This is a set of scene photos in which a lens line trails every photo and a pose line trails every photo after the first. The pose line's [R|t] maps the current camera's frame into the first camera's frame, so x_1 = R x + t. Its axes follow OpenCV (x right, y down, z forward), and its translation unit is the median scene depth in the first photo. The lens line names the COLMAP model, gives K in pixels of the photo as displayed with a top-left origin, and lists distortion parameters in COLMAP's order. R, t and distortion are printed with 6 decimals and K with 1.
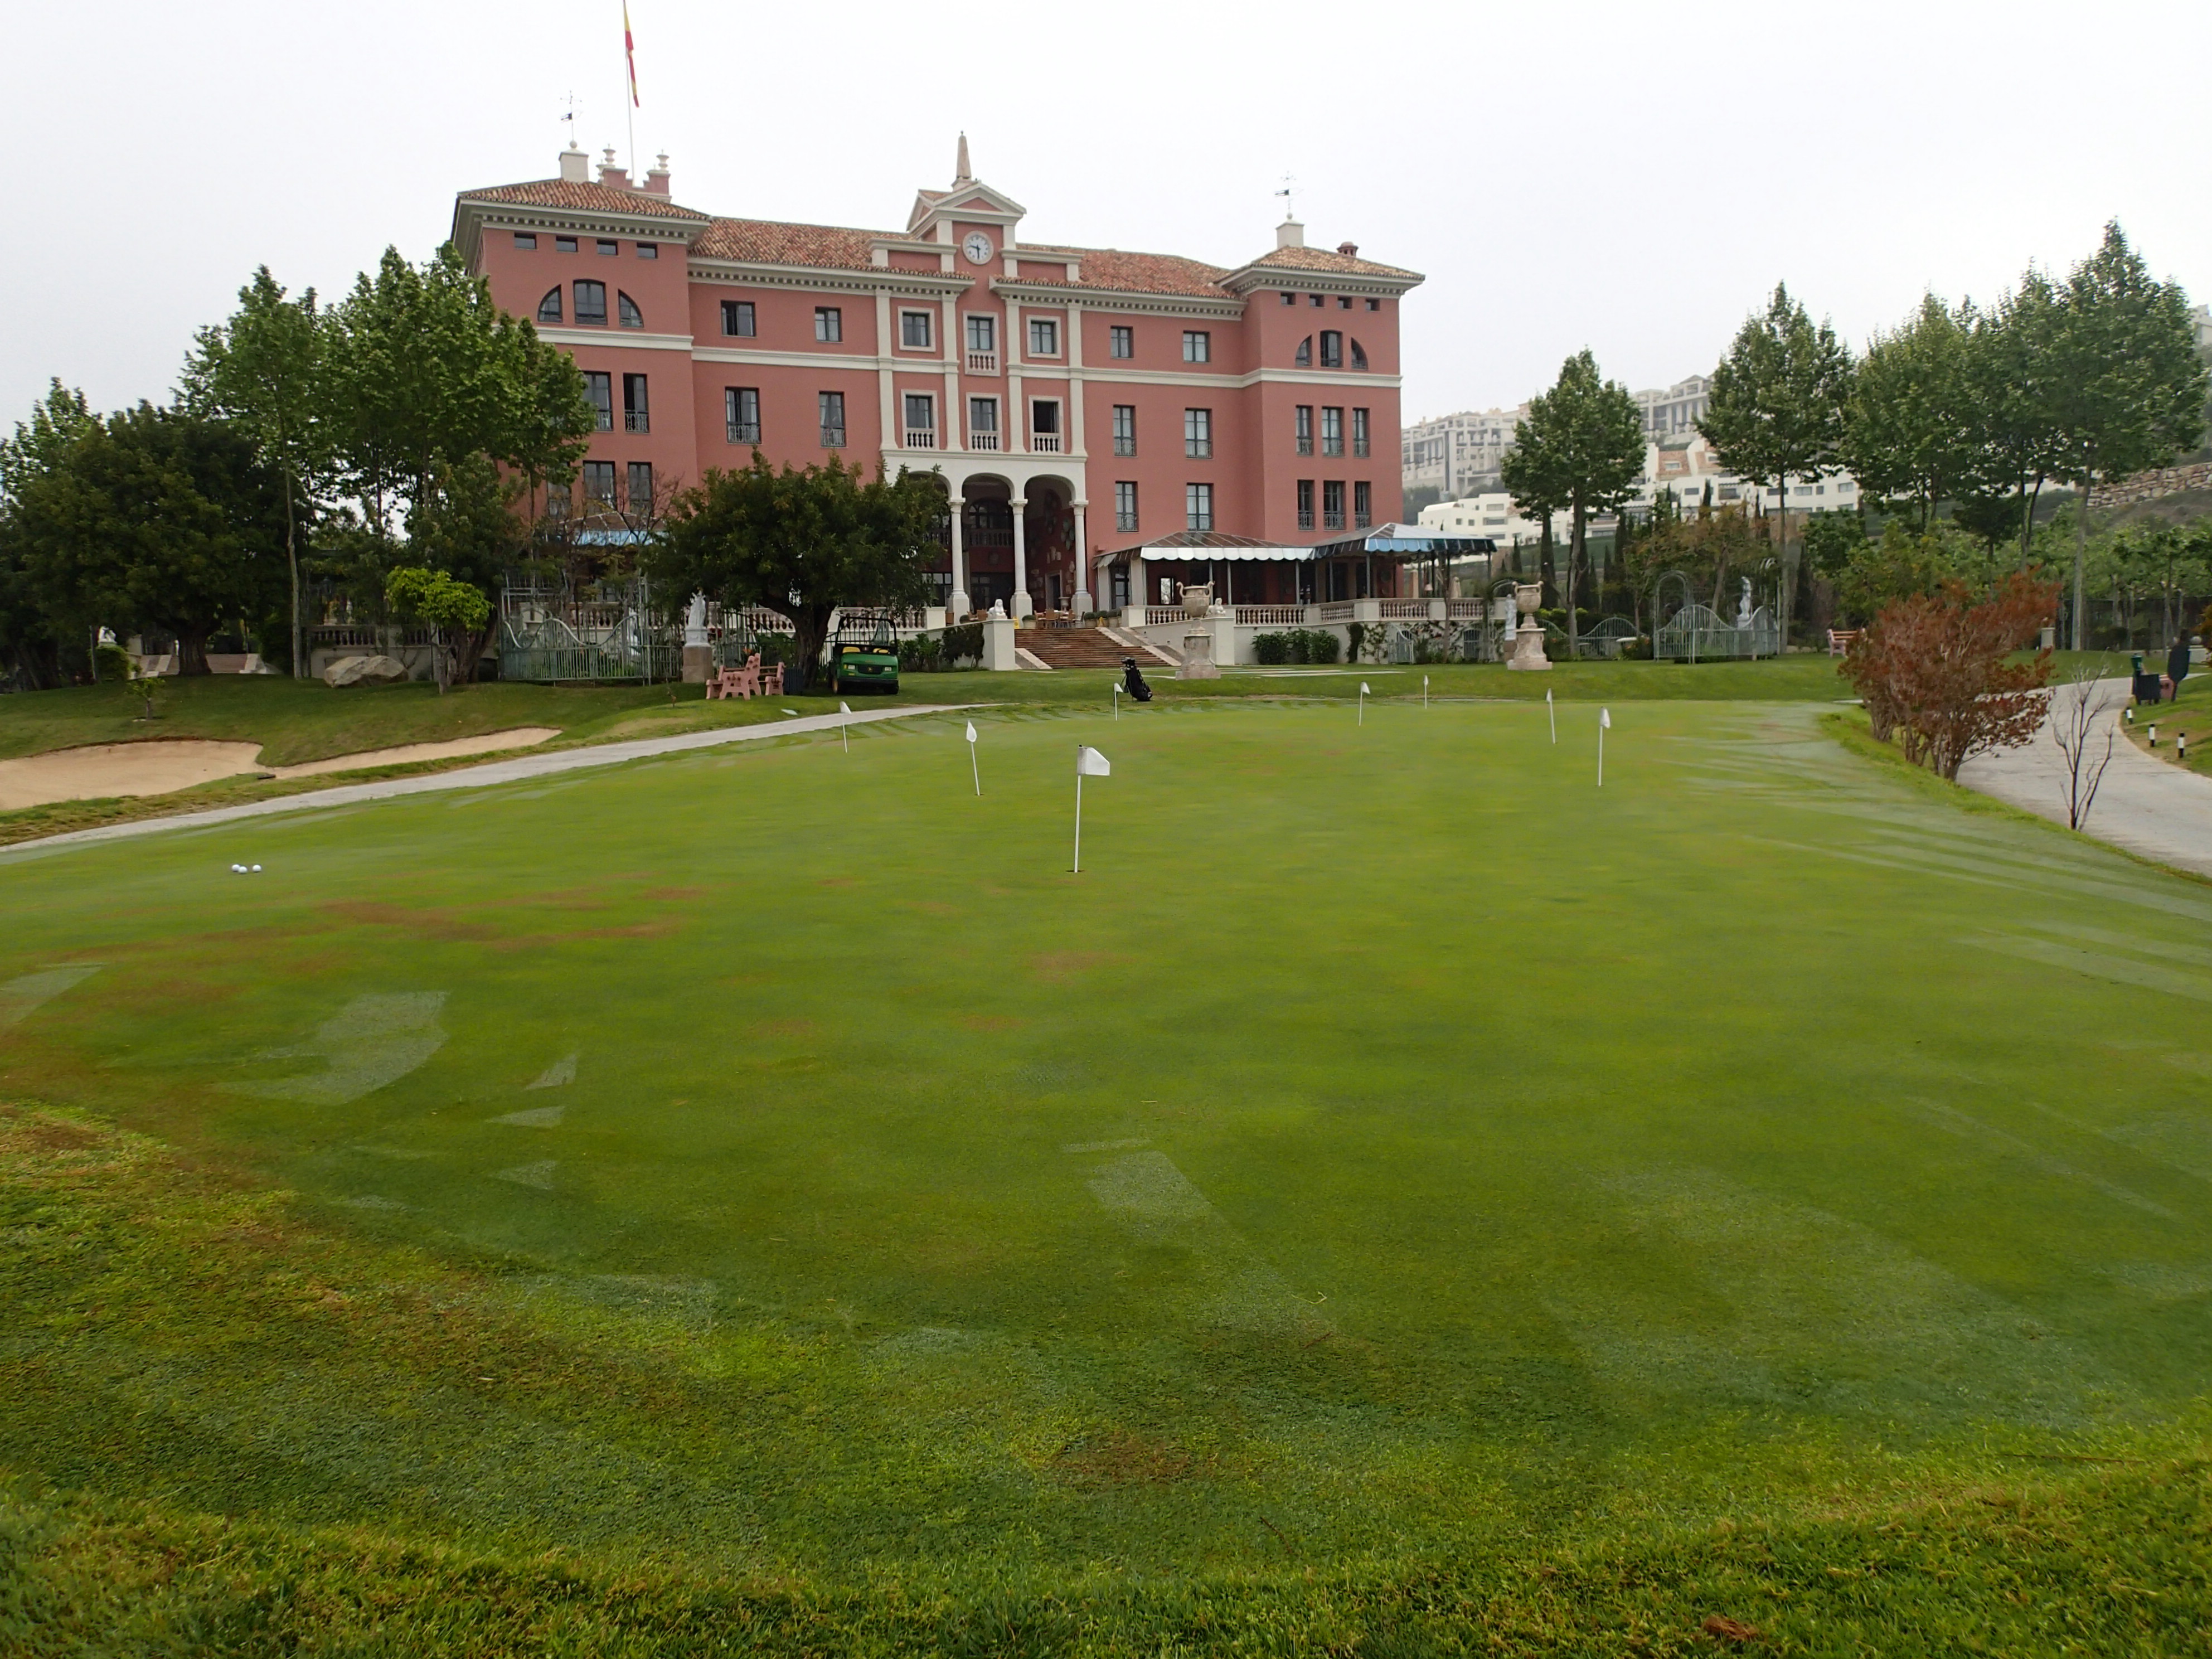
lens RADIAL K [[1654.6, 0, 1100.2], [0, 1654.6, 826.2], [0, 0, 1]] dist [-0.000759, -0.001855]
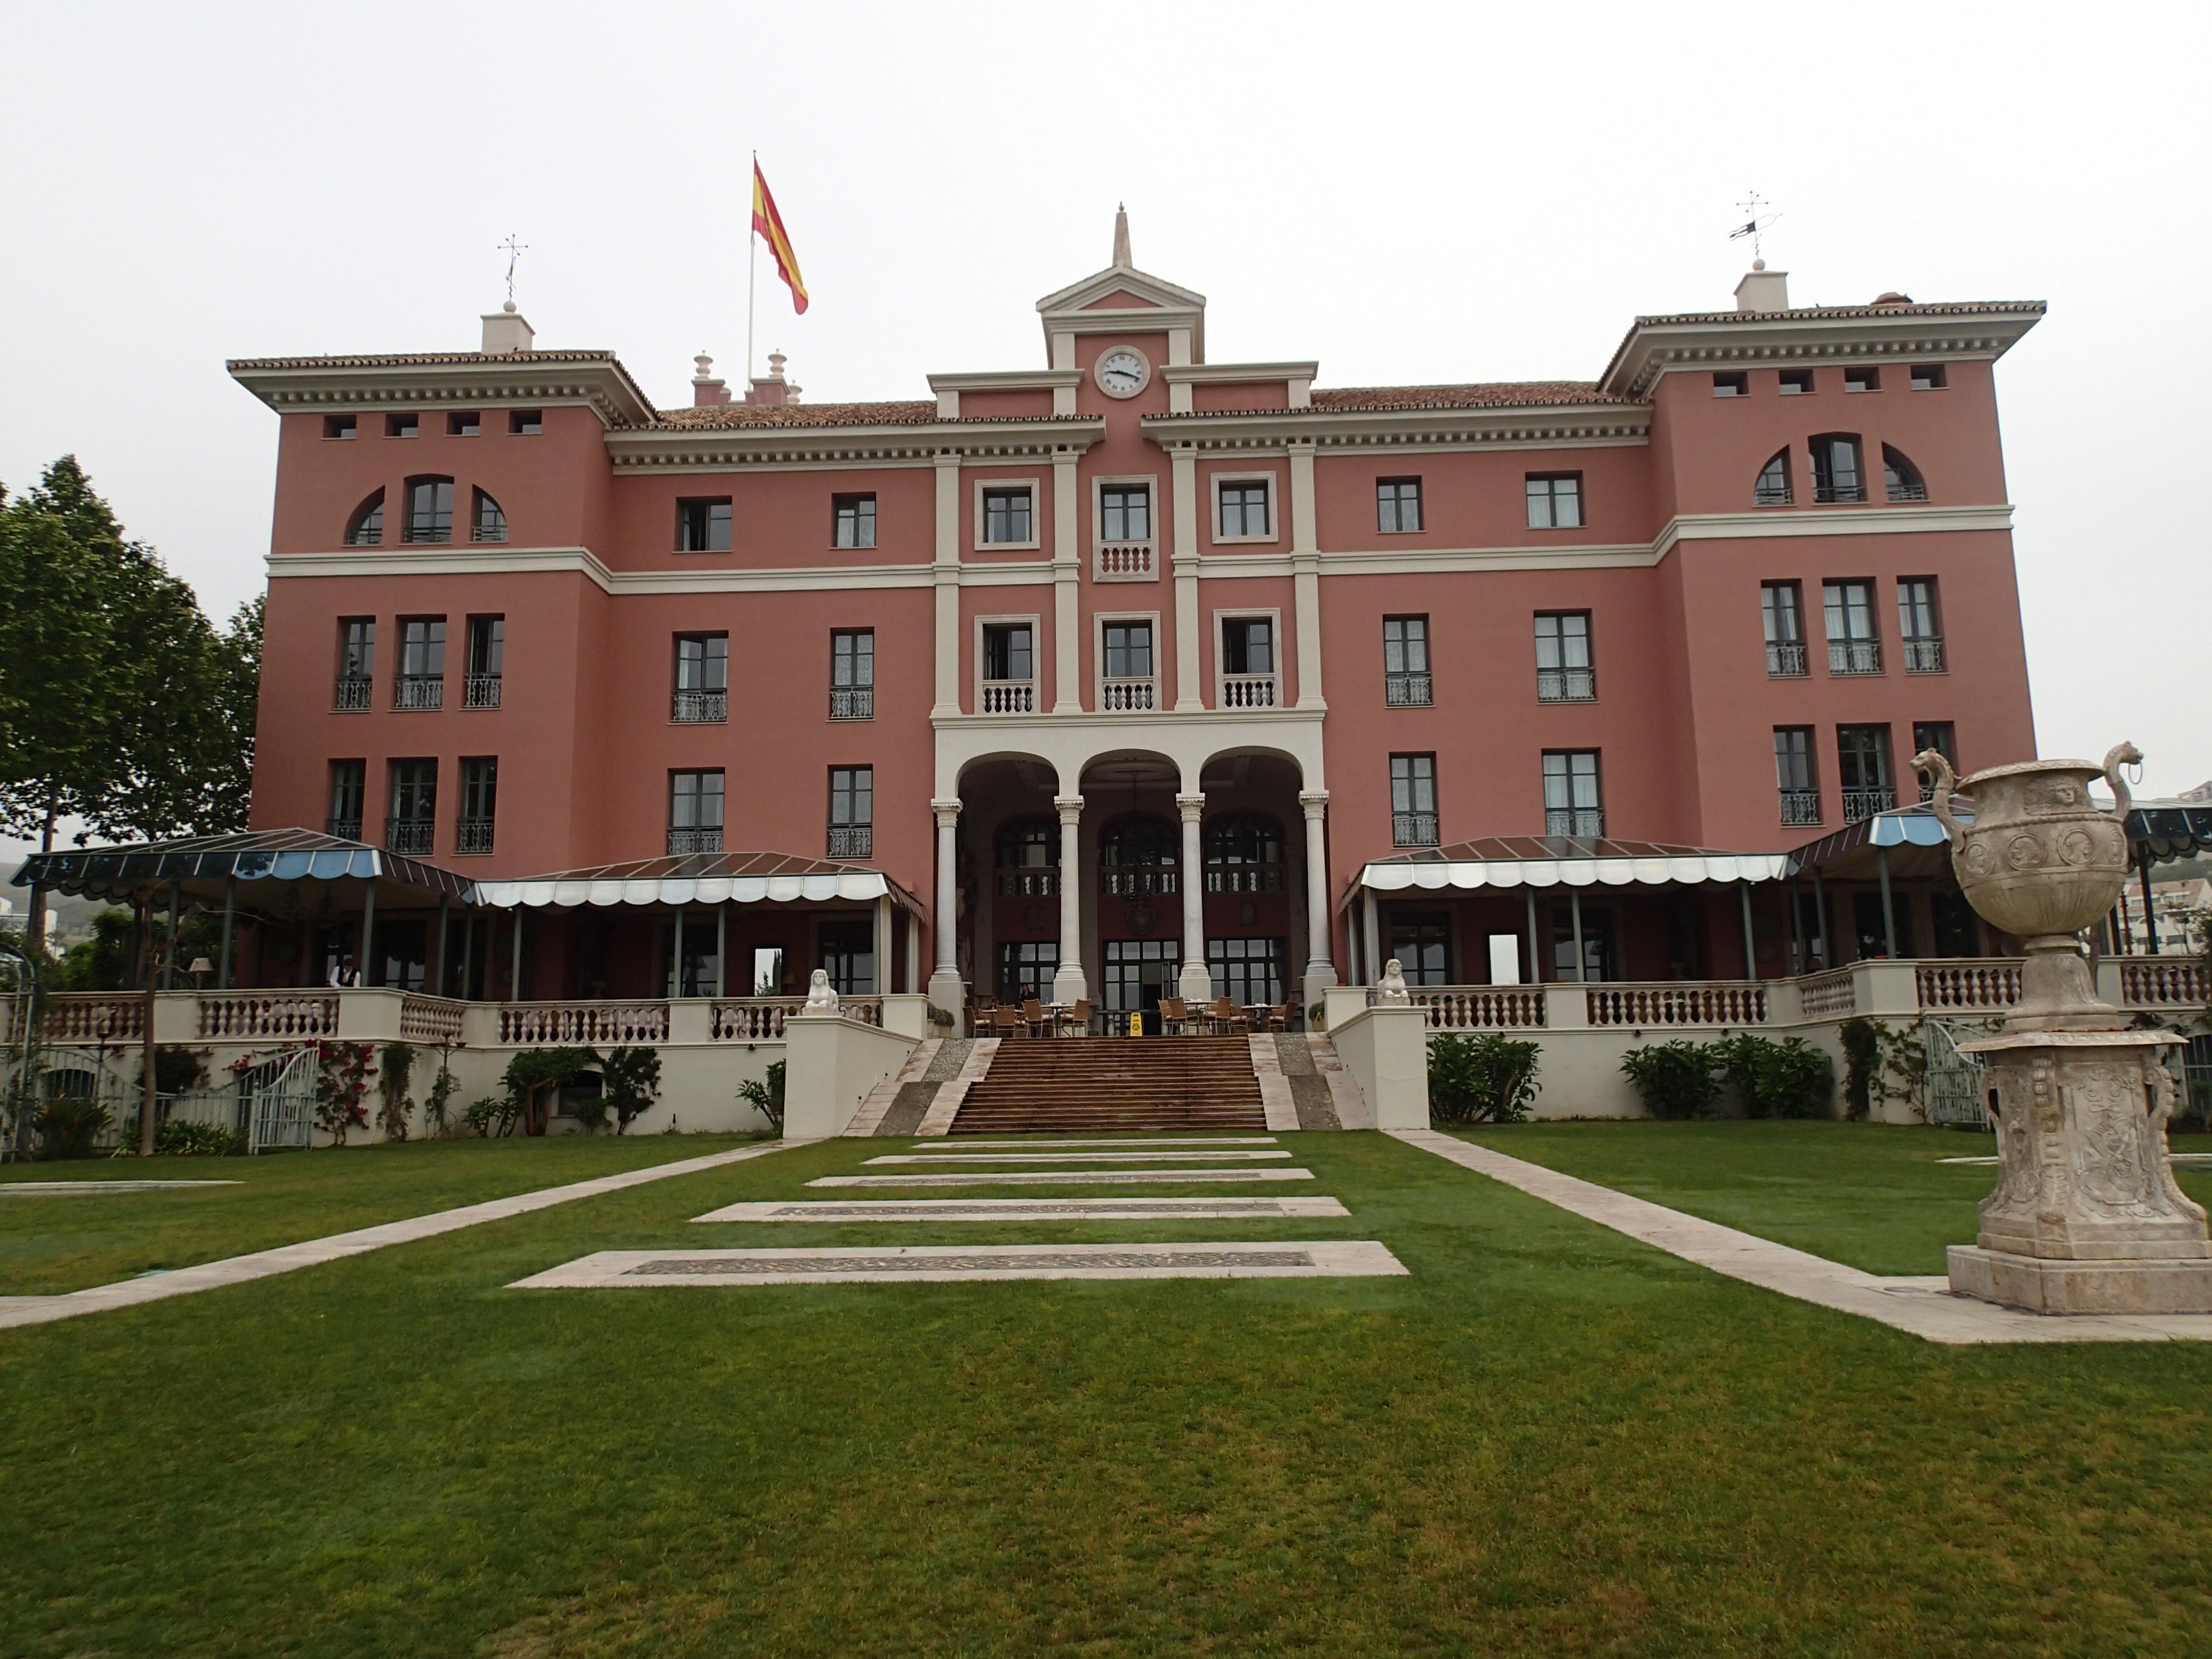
lens RADIAL K [[1654.6, 0, 1115.1], [0, 1654.6, 826.2], [0, 0, 1]] dist [-0.000759, -0.001855]
pose [[0.903292, -0.057653, -0.425134, 0.156461], [-0.046535, 0.971917, -0.230678, -0.063319], [0.426494, 0.228154, 0.875242, 0.526174]]
